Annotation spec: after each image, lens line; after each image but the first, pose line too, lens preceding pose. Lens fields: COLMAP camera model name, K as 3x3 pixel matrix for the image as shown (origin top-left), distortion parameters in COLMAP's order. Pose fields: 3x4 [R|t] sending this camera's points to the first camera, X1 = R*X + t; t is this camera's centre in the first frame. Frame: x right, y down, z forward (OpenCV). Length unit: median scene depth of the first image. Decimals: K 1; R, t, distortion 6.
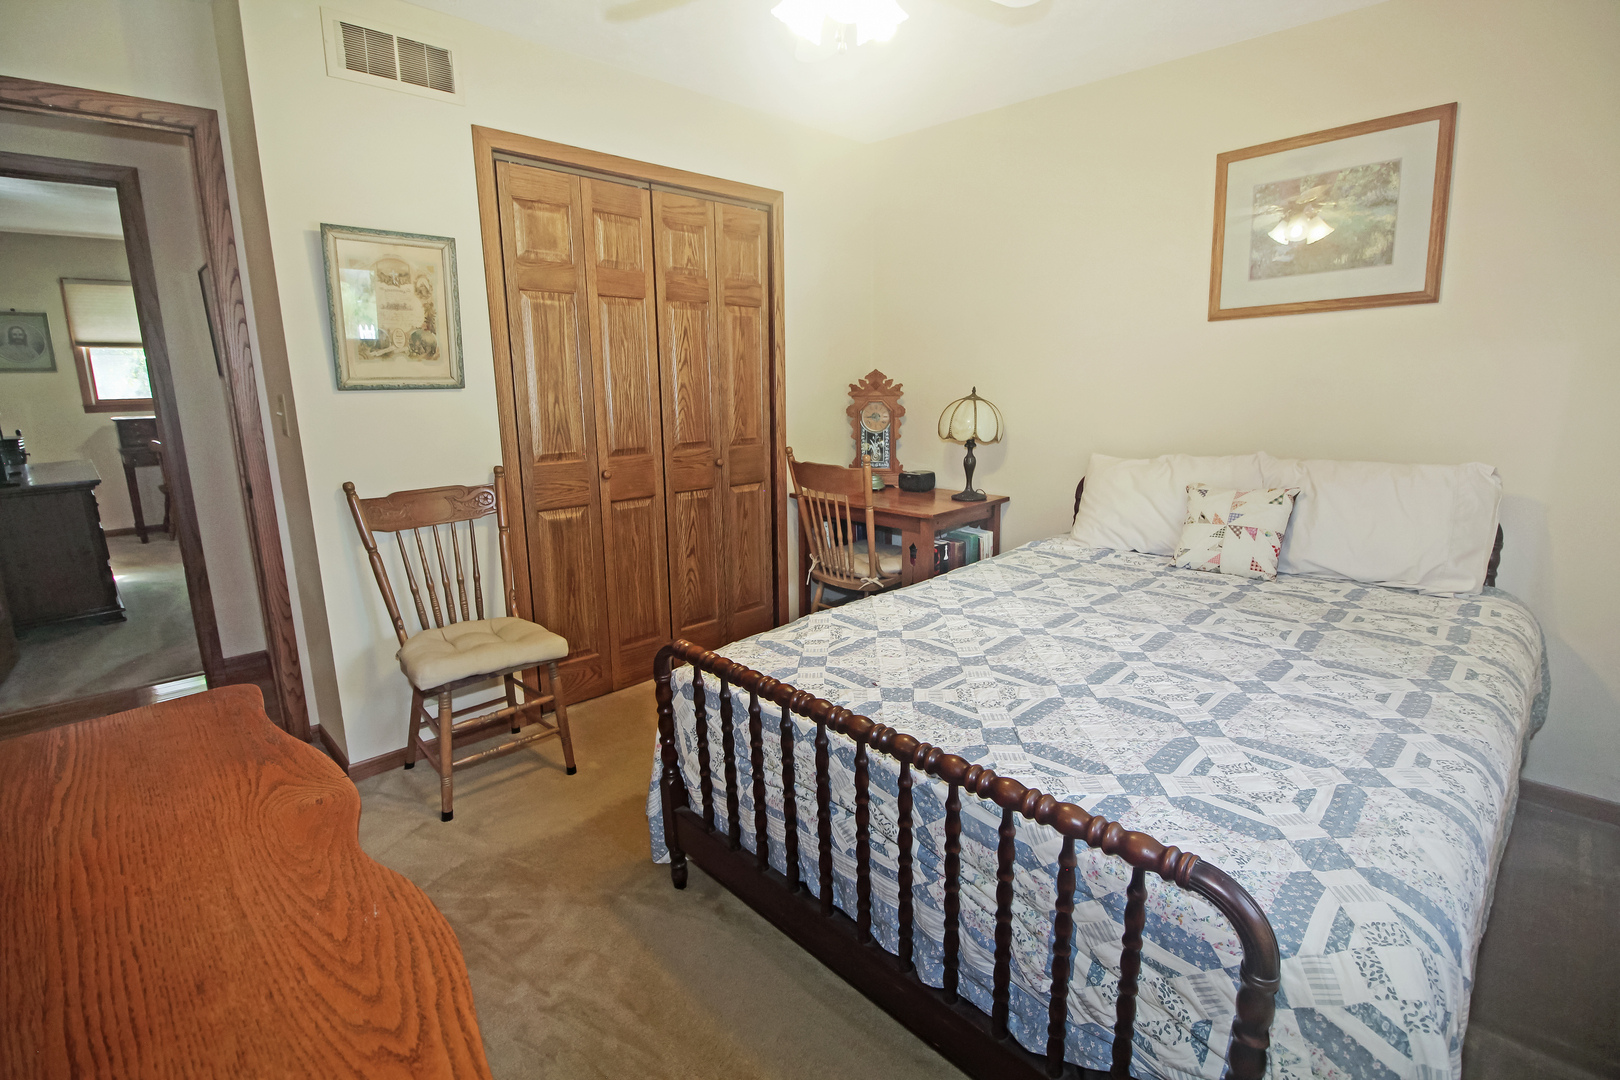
lens RADIAL K [[748.9, 0, 810.0], [0, 748.9, 540.0], [0, 0, 1]] dist [-0.000992, -0.011367]
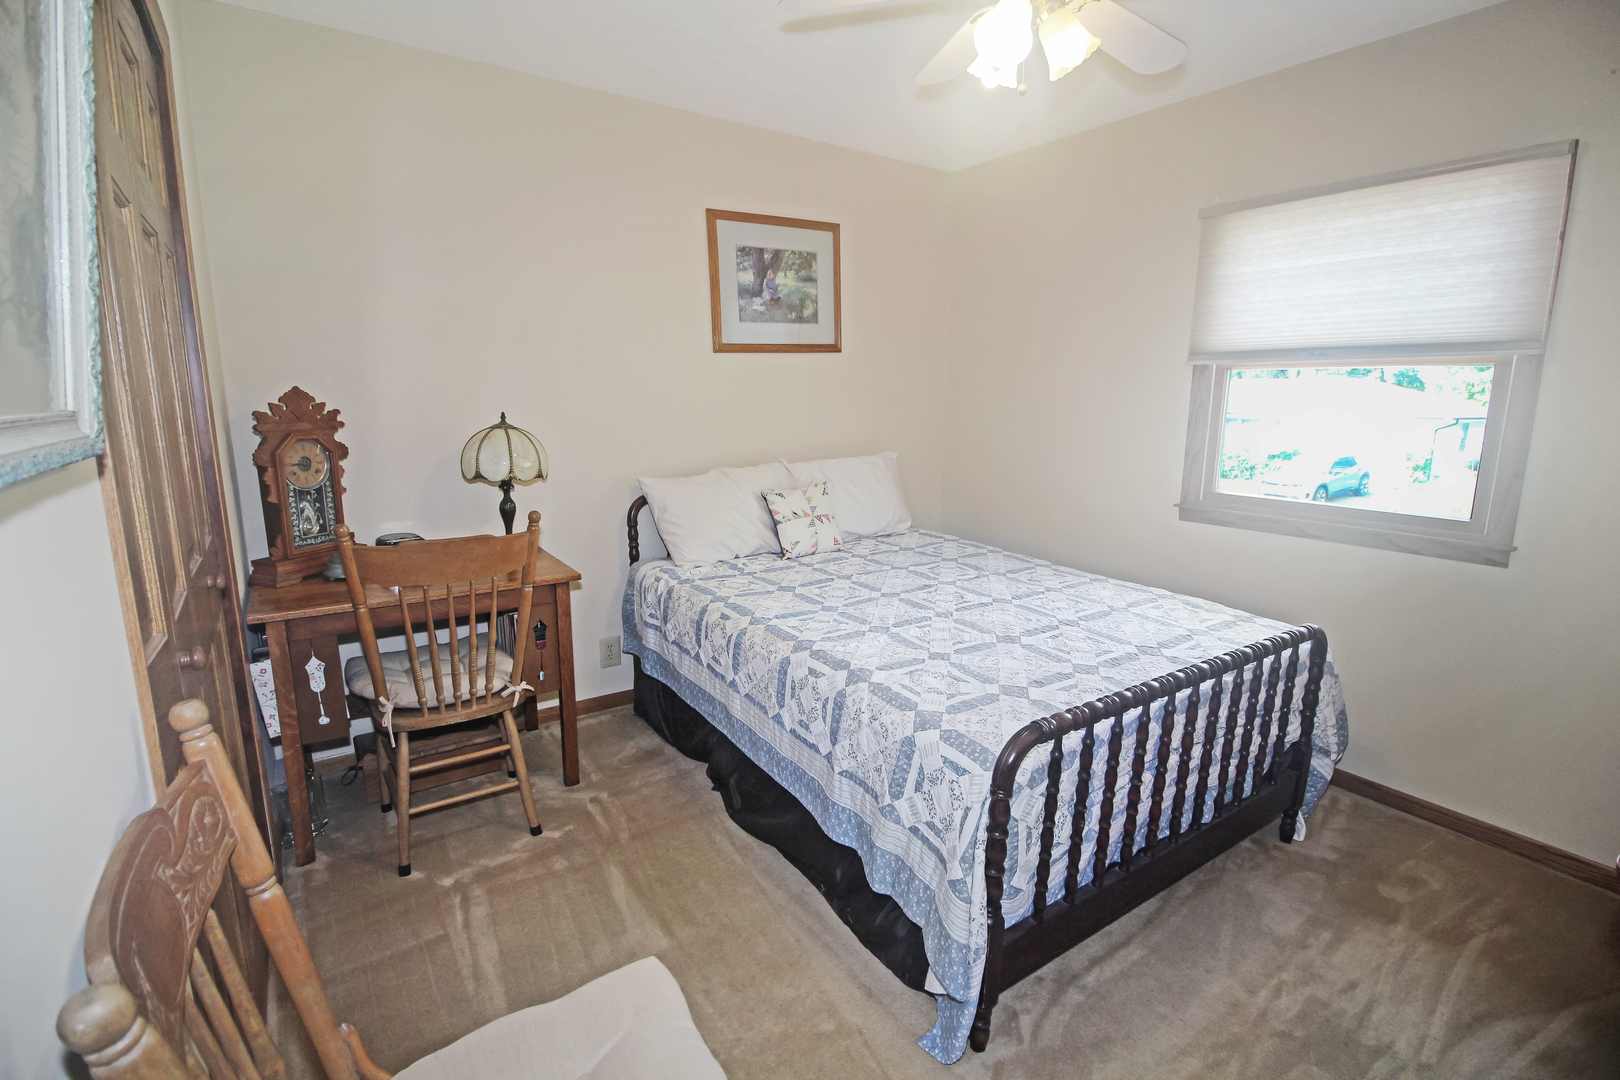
lens RADIAL K [[772.9, 0, 810.0], [0, 772.9, 540.0], [0, 0, 1]] dist [-0.003077, -0.000733]
pose [[0.163426, -0.176180, 0.970697, -0.753671], [0.204044, 0.968687, 0.141463, -0.173875], [-0.965224, 0.174946, 0.194257, 0.780270]]
